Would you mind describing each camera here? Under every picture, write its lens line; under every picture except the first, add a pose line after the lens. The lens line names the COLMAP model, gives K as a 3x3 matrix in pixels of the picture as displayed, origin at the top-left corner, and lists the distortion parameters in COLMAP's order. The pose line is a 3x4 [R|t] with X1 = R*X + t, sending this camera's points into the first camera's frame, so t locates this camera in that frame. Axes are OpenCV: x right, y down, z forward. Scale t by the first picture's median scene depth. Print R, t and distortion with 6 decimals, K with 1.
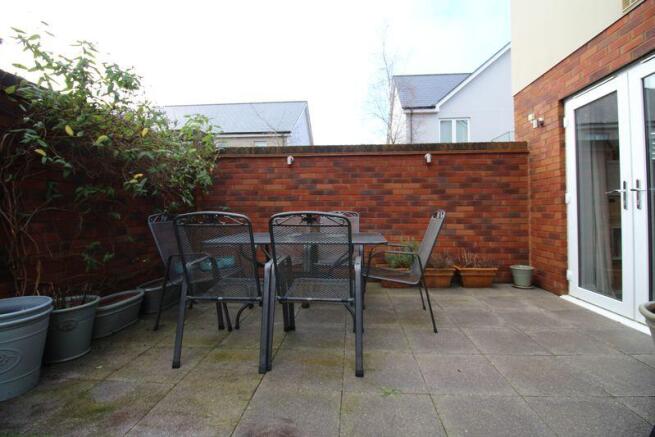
lens RADIAL K [[302.6, 0, 329.0], [0, 302.6, 205.5], [0, 0, 1]] dist [-0.000385, -0.000238]
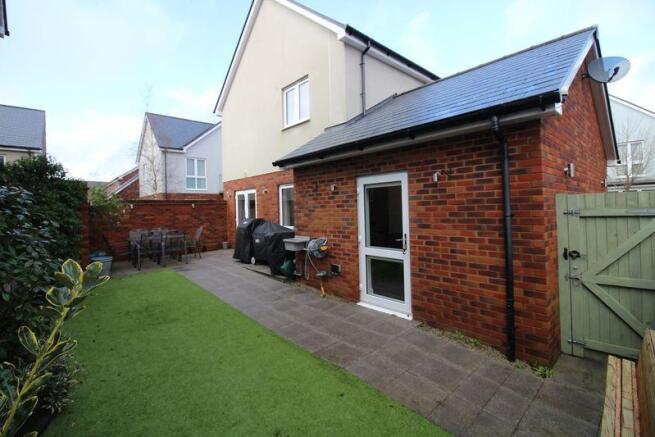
lens RADIAL K [[302.6, 0, 329.0], [0, 302.6, 205.5], [0, 0, 1]] dist [-0.000385, -0.000238]
pose [[0.676641, -0.005269, 0.736295, -0.258022], [0.006104, 0.999980, 0.001547, -0.048065], [-0.736288, 0.003447, 0.676659, -0.528641]]
